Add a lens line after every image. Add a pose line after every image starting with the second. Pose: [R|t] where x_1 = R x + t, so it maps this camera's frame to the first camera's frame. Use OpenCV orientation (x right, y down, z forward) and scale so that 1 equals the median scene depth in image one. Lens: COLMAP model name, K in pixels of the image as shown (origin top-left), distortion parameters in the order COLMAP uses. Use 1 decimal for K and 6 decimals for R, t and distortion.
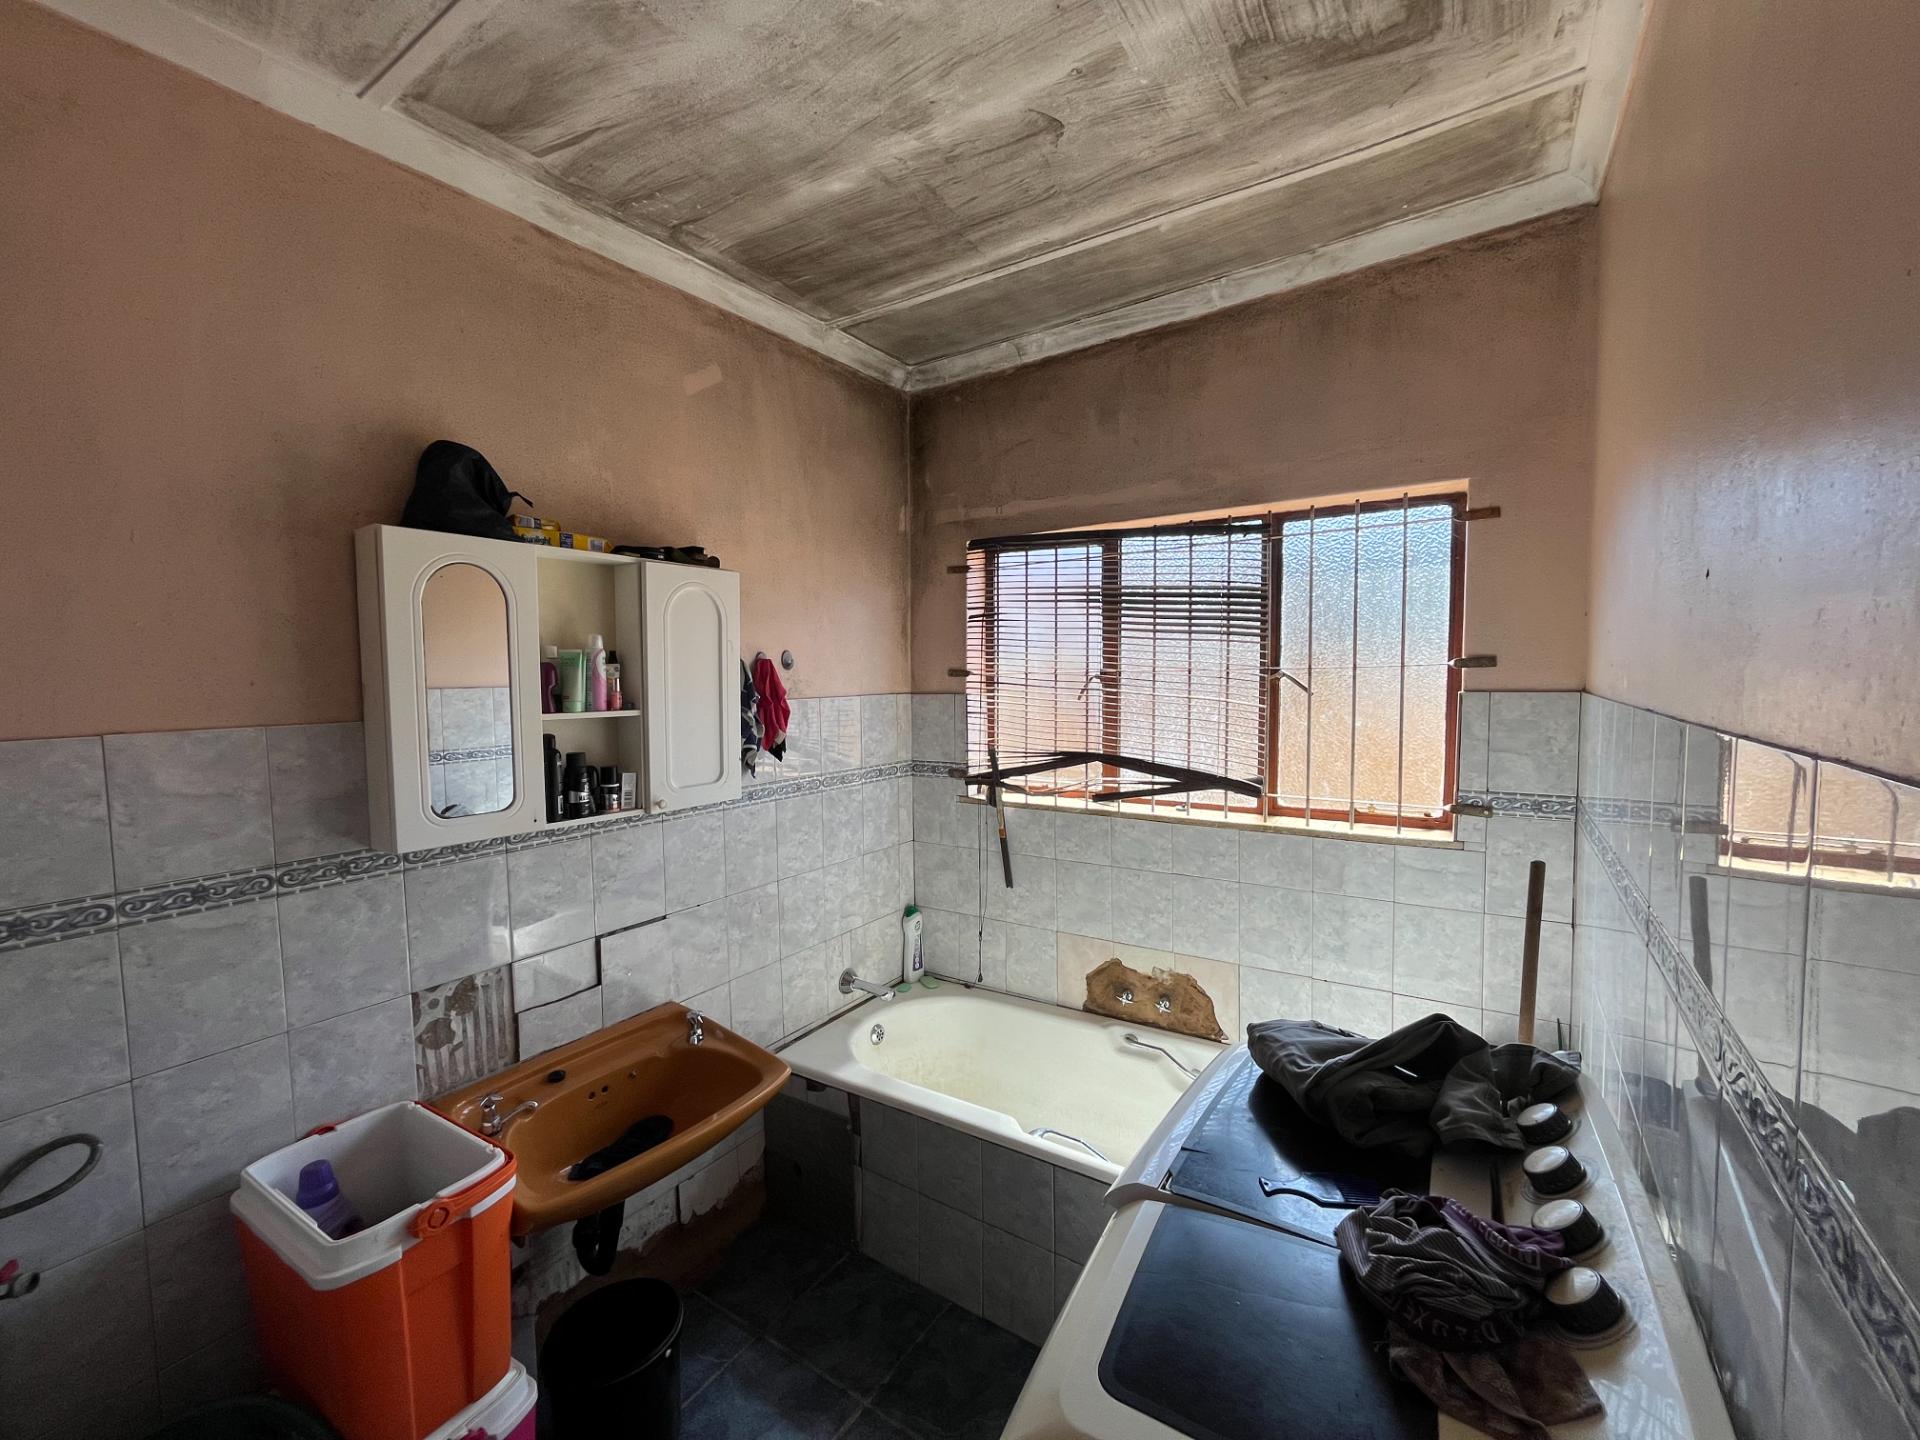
lens RADIAL K [[772.4, 0, 955.5], [0, 772.4, 720.9], [0, 0, 1]] dist [-0.004124, 0.000579]
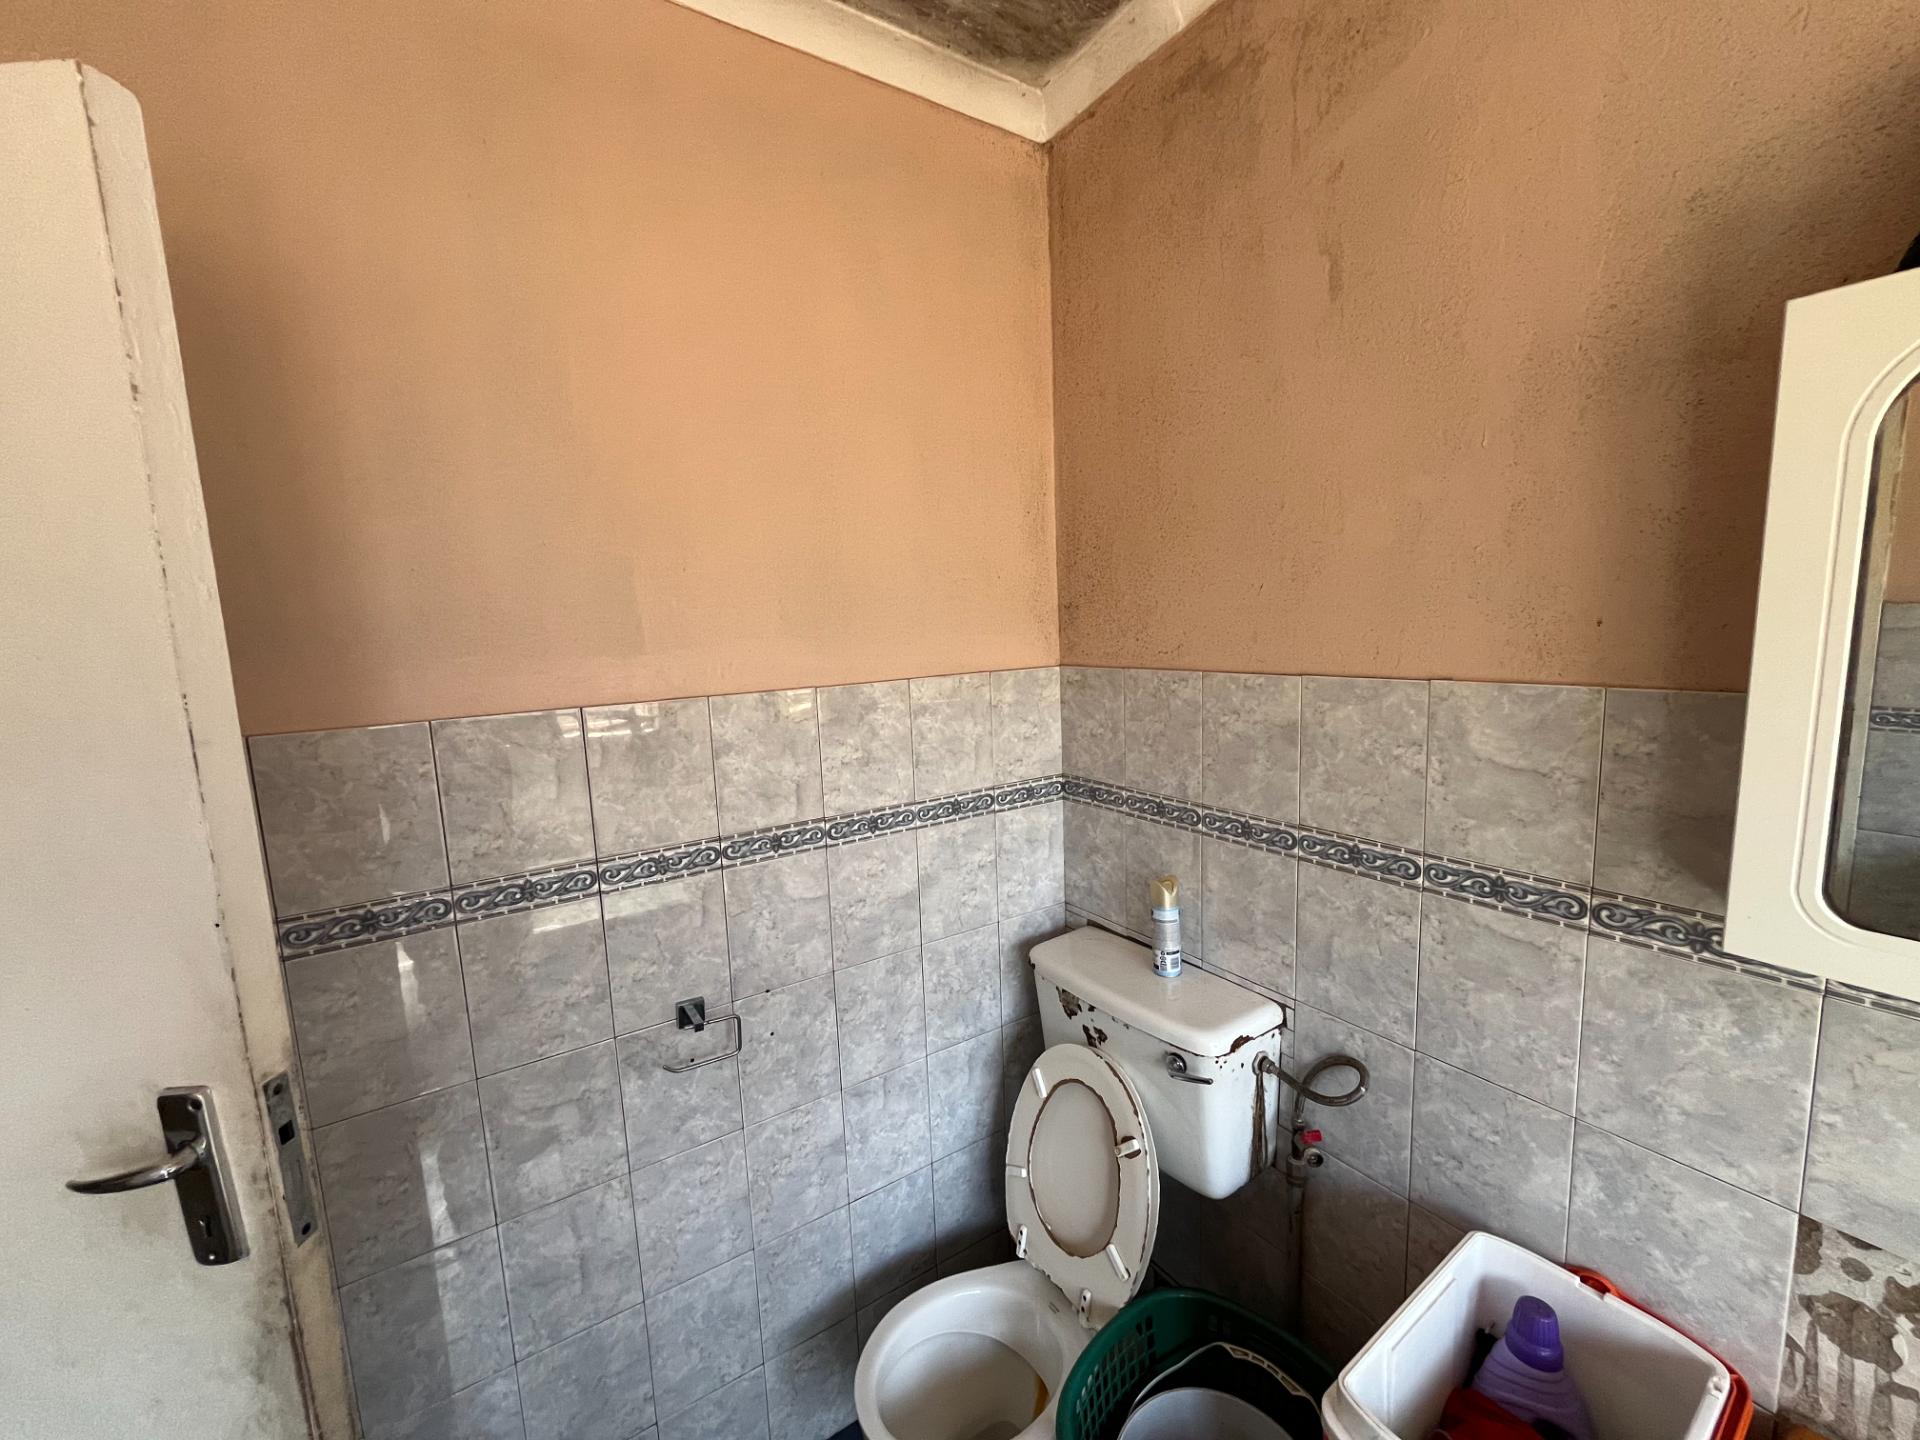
lens RADIAL K [[772.4, 0, 959.9], [0, 772.4, 724.1], [0, 0, 1]] dist [-0.004124, 0.000579]
pose [[-0.399169, 0.158783, -0.903024, -0.061866], [-0.007059, 0.984329, 0.176200, -0.074492], [0.916850, 0.076708, -0.391793, 0.744348]]
